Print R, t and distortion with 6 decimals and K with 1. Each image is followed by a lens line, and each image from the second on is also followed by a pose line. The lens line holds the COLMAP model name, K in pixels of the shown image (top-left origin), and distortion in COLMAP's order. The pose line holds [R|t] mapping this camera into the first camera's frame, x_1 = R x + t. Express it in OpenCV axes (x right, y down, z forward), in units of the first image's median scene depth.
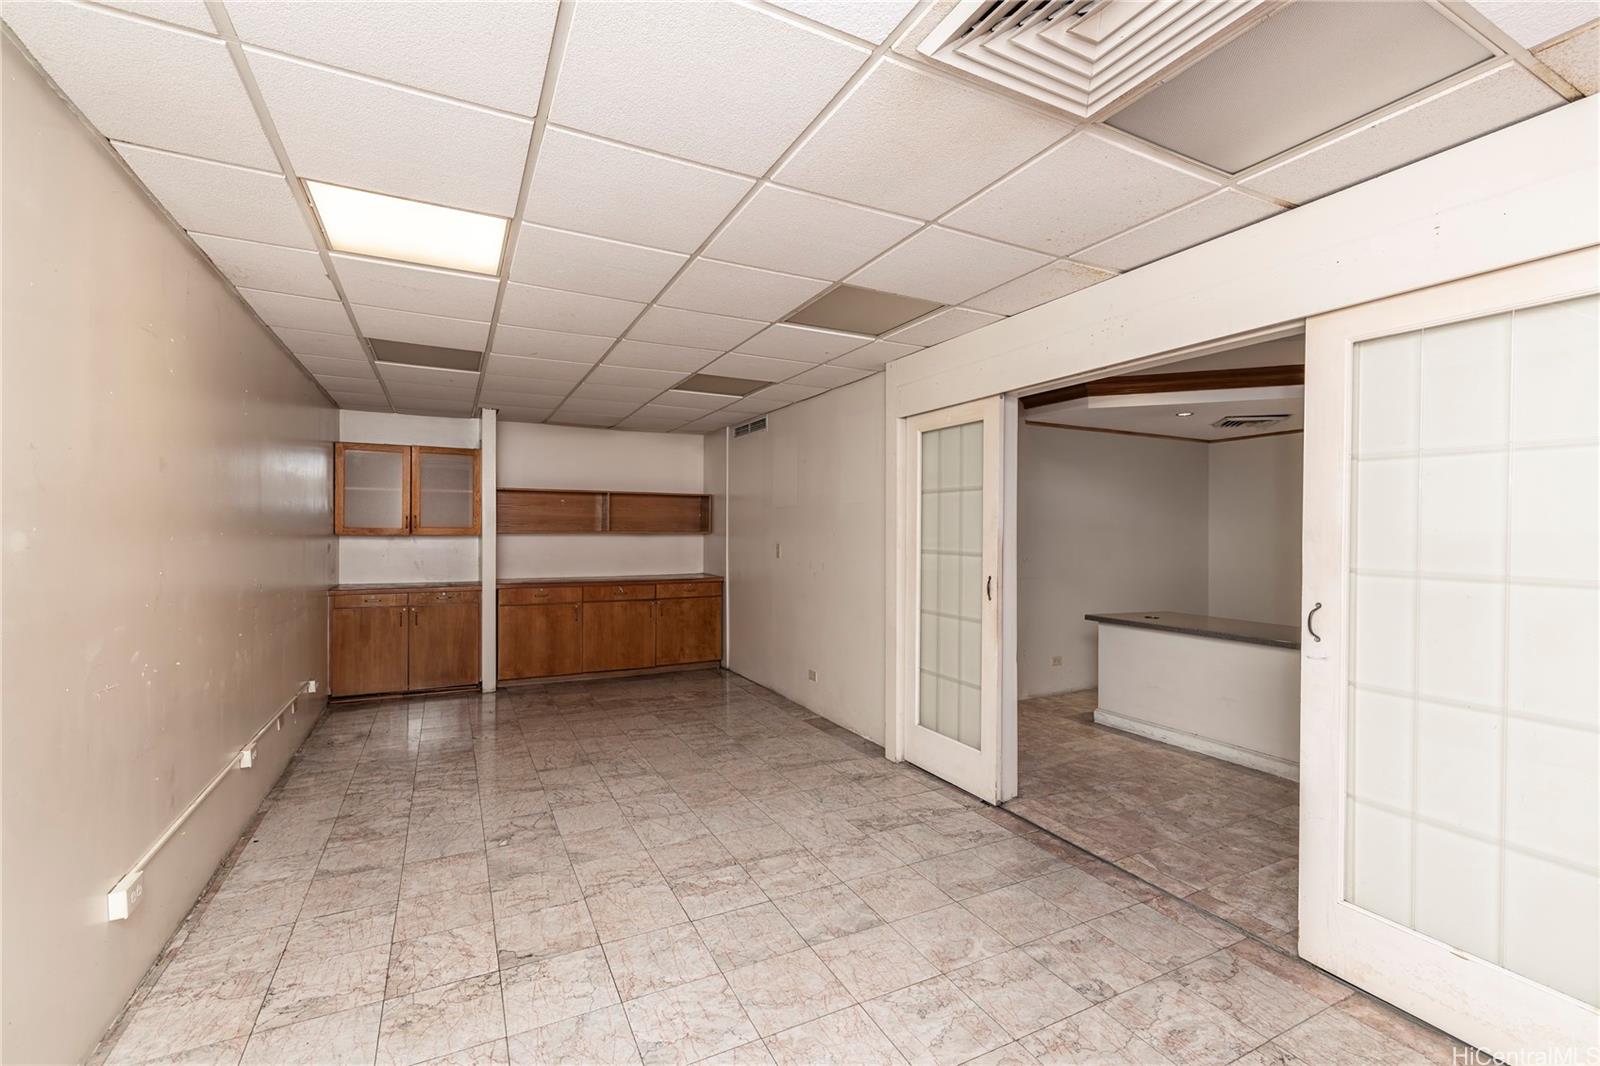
lens RADIAL K [[675.1, 0, 799.0], [0, 675.1, 534.5], [0, 0, 1]] dist [0.001290, 0.000408]
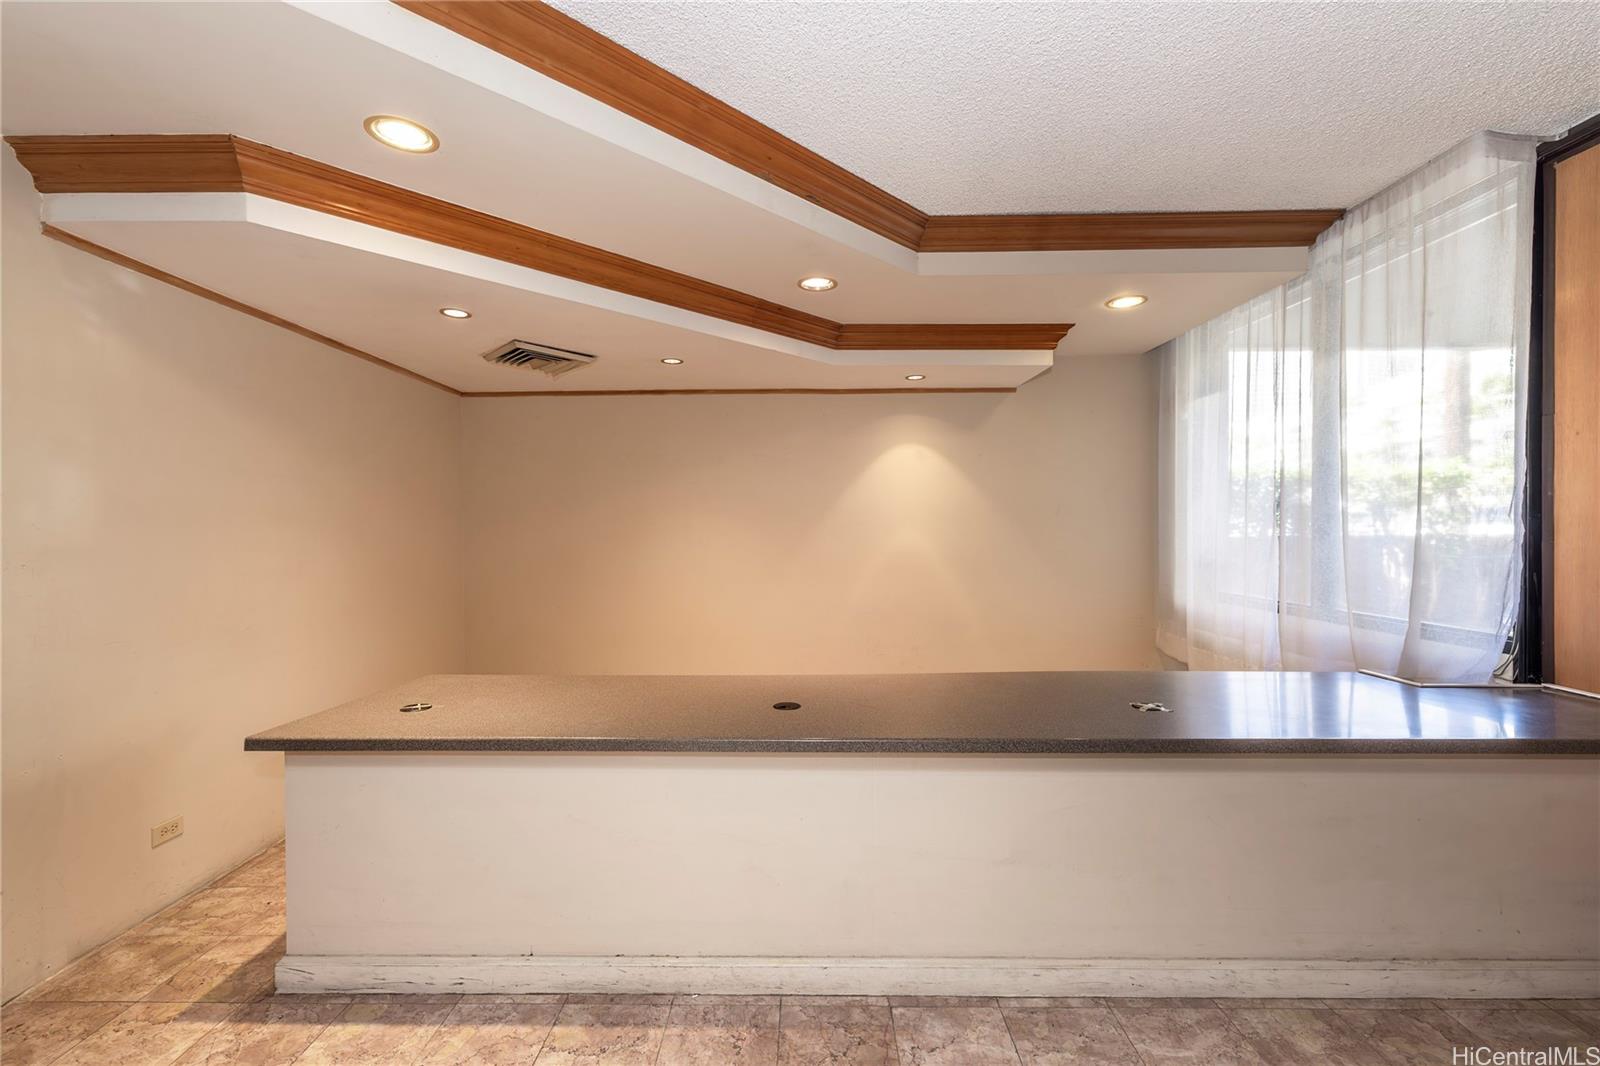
lens RADIAL K [[675.1, 0, 796.9], [0, 675.1, 538.2], [0, 0, 1]] dist [0.001290, 0.000408]
pose [[0.462997, -0.012479, 0.886272, 0.206222], [0.002422, 0.999915, 0.012814, -0.001081], [-0.886357, -0.003786, 0.462988, 0.488147]]
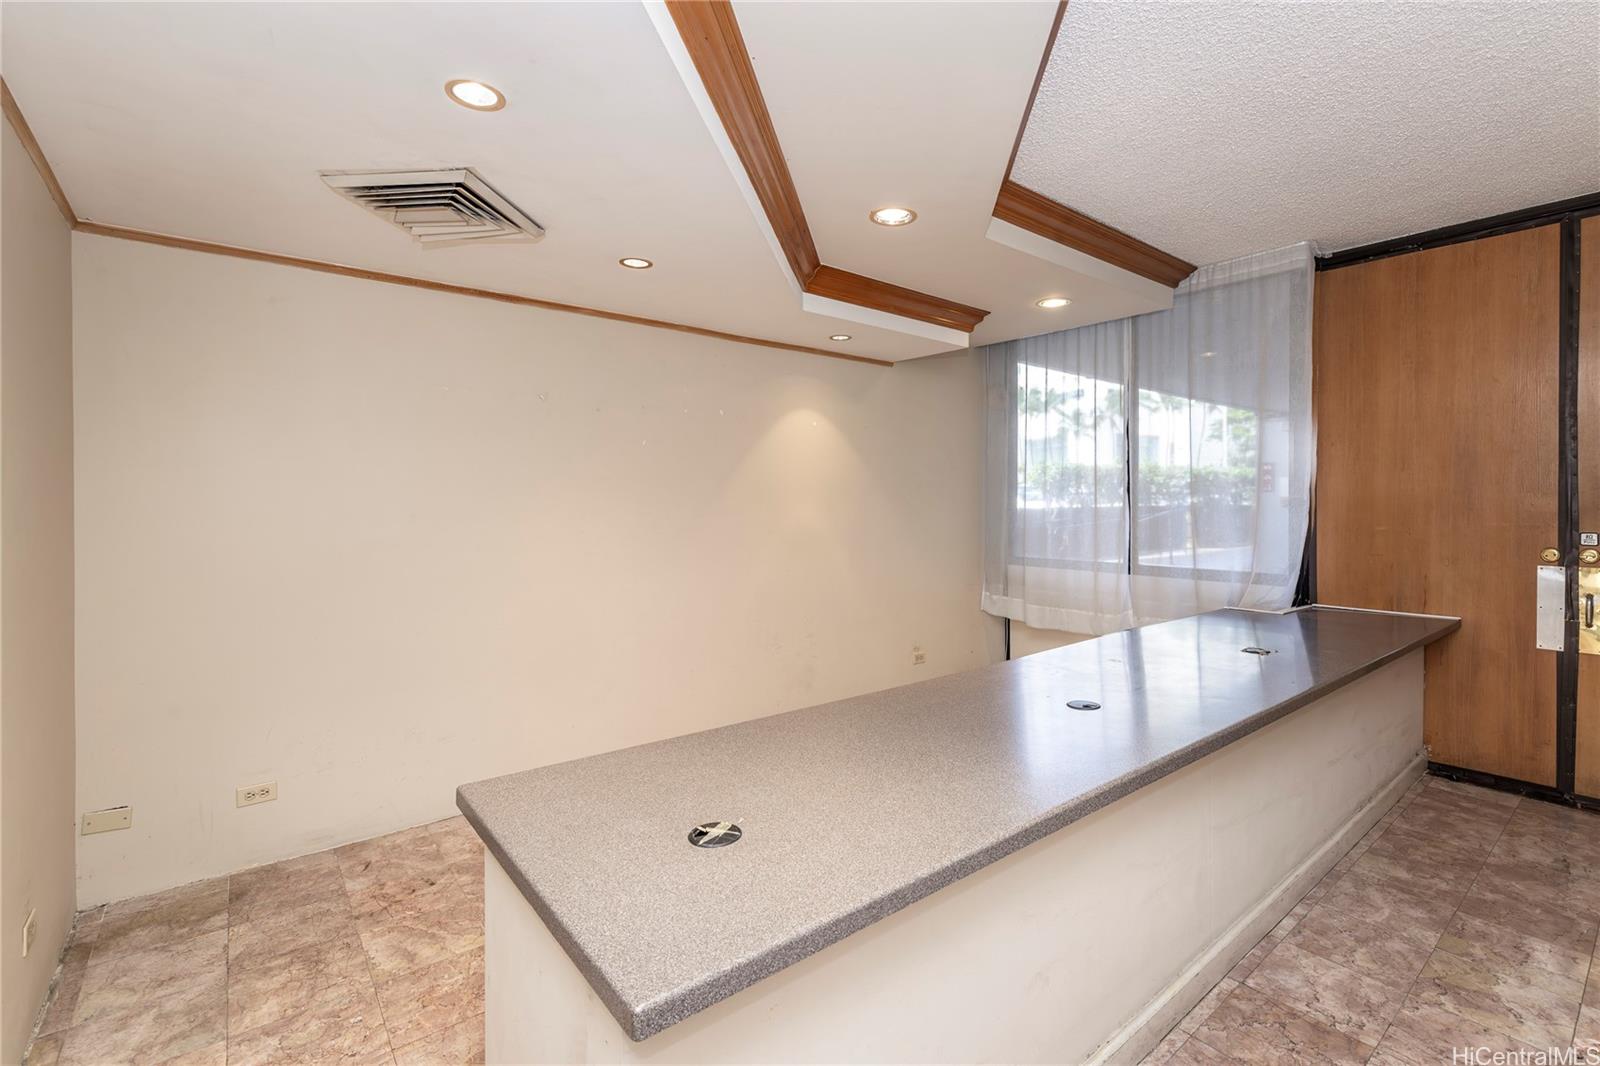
lens RADIAL K [[721.3, 0, 846.4], [0, 721.3, 500.7], [0, 0, 1]] dist [0.001503, 0.000173]
pose [[-0.238588, 0.000776, 0.971121, 0.221238], [-0.002081, 0.999997, -0.001310, -0.002926], [-0.971119, -0.002334, -0.238586, 0.896927]]
